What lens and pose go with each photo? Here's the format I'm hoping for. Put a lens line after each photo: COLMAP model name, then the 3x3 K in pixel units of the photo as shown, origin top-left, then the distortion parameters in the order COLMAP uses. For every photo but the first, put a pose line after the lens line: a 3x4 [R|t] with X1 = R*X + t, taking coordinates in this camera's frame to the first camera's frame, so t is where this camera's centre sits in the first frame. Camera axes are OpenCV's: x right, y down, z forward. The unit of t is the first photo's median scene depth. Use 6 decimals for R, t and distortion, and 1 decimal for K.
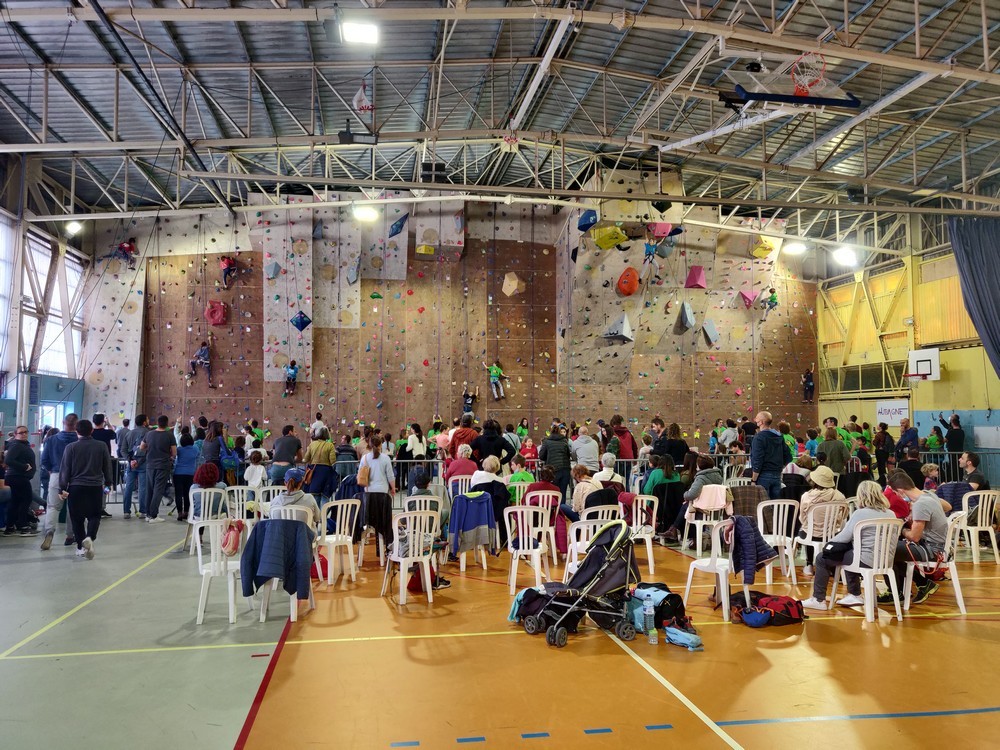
lens RADIAL K [[769.1, 0, 497.1], [0, 769.1, 372.0], [0, 0, 1]] dist [-0.027055, 0.089976]
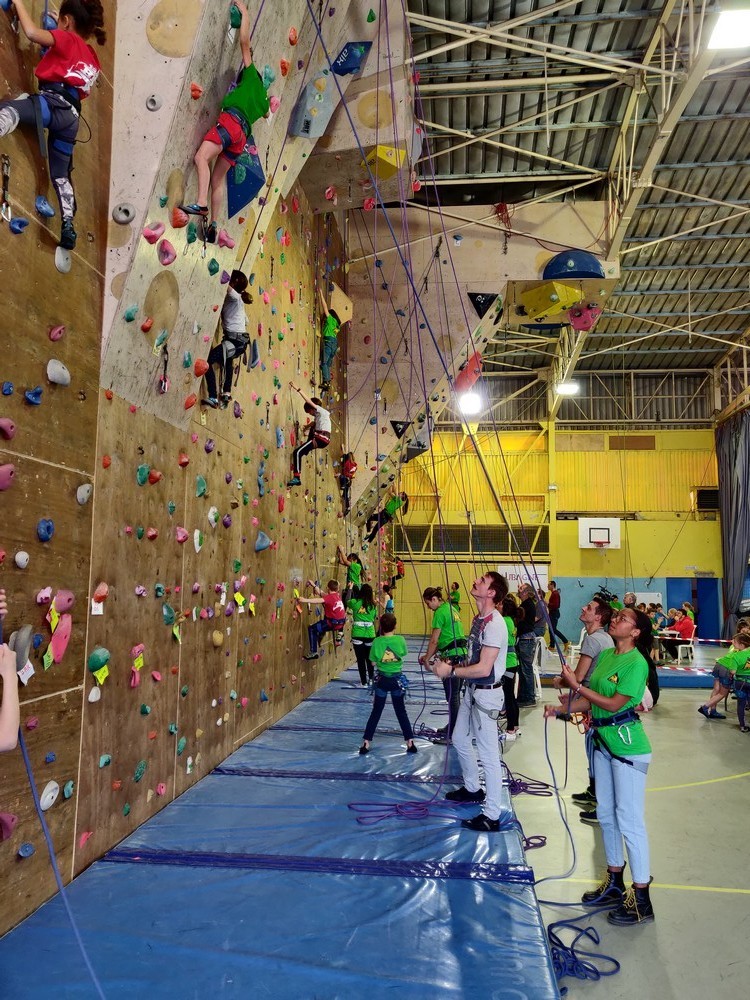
lens RADIAL K [[777.1, 0, 376.1], [0, 777.1, 491.7], [0, 0, 1]] dist [-0.031990, 0.100836]
pose [[0.275516, 0.111787, 0.954775, -0.456591], [-0.072470, 0.992805, -0.095328, 0.049682], [-0.958561, -0.042928, 0.281635, 0.877669]]
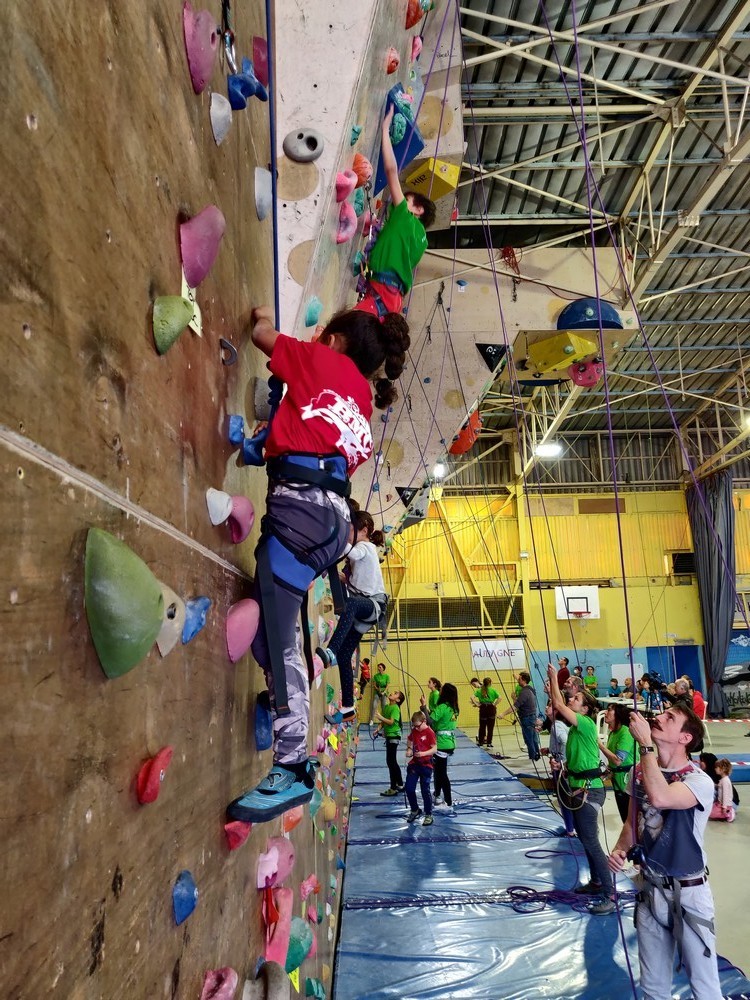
lens RADIAL K [[780.8, 0, 379.1], [0, 780.8, 502.4], [0, 0, 1]] dist [-0.033705, 0.099974]
pose [[0.151588, 0.174804, 0.972864, -0.399201], [-0.032480, 0.984588, -0.171850, 0.038277], [-0.987910, -0.005549, 0.154929, 0.964047]]
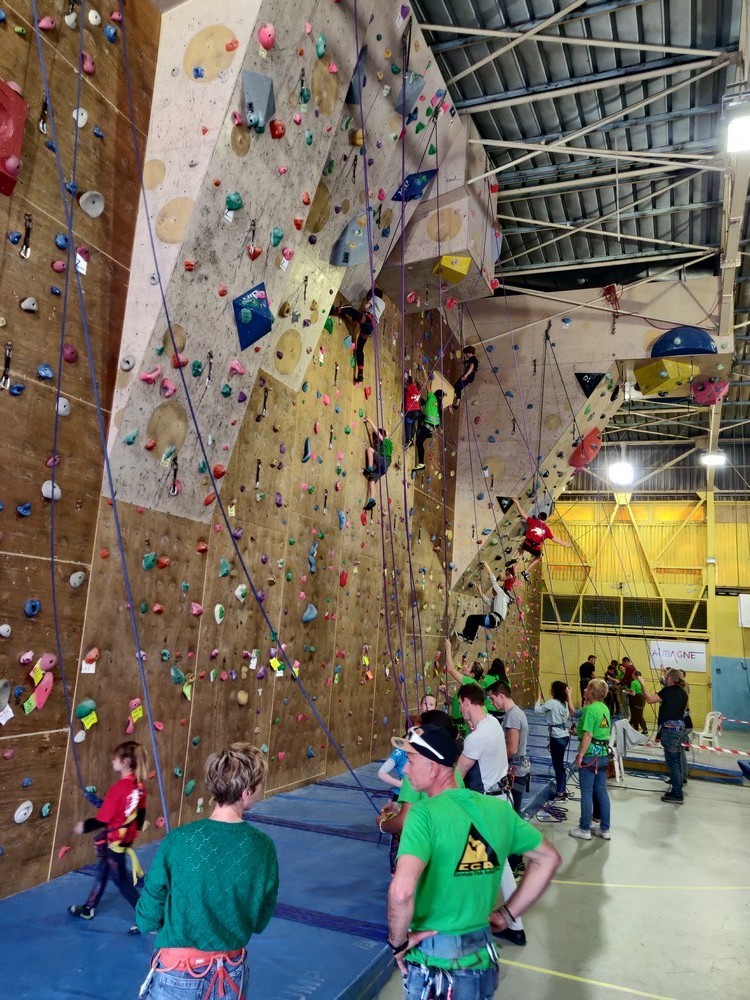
lens RADIAL K [[769.1, 0, 375.6], [0, 769.1, 490.4], [0, 0, 1]] dist [-0.027055, 0.089976]
pose [[0.519790, 0.186850, 0.833610, -0.456135], [-0.119157, 0.982107, -0.145835, 0.034955], [-0.845943, -0.023527, 0.532754, 0.794756]]
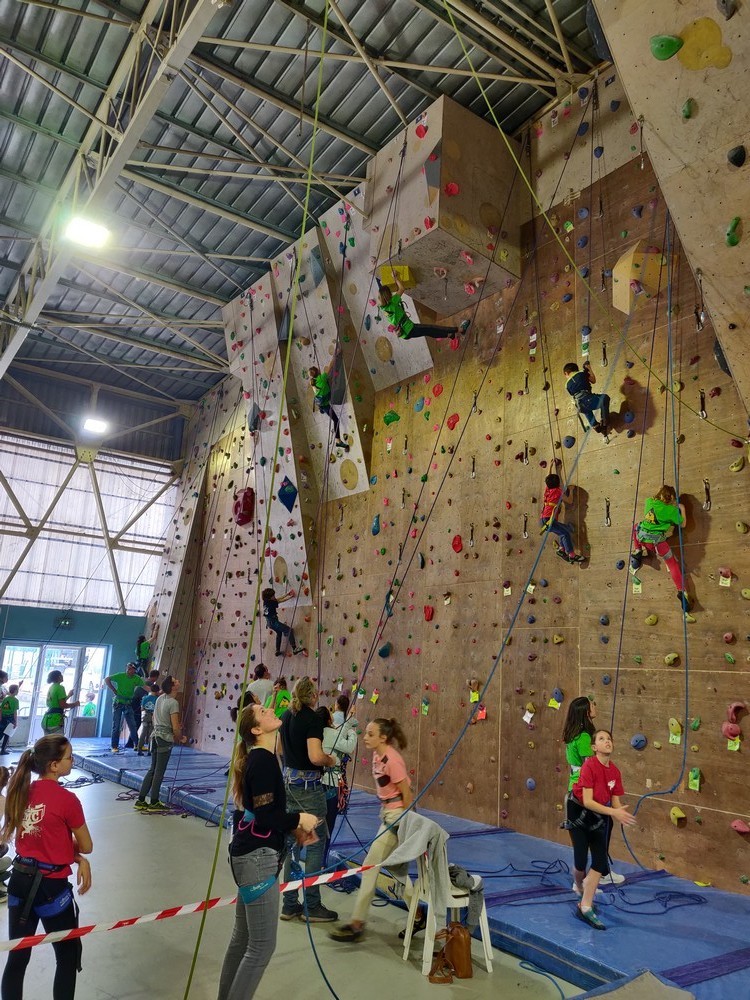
lens RADIAL K [[769.1, 0, 375.6], [0, 769.1, 490.4], [0, 0, 1]] dist [-0.027055, 0.089976]
pose [[0.439972, -0.186572, -0.878417, 0.248820], [0.006465, 0.978812, -0.204658, 0.042331], [0.897988, 0.084364, 0.431856, 0.797507]]
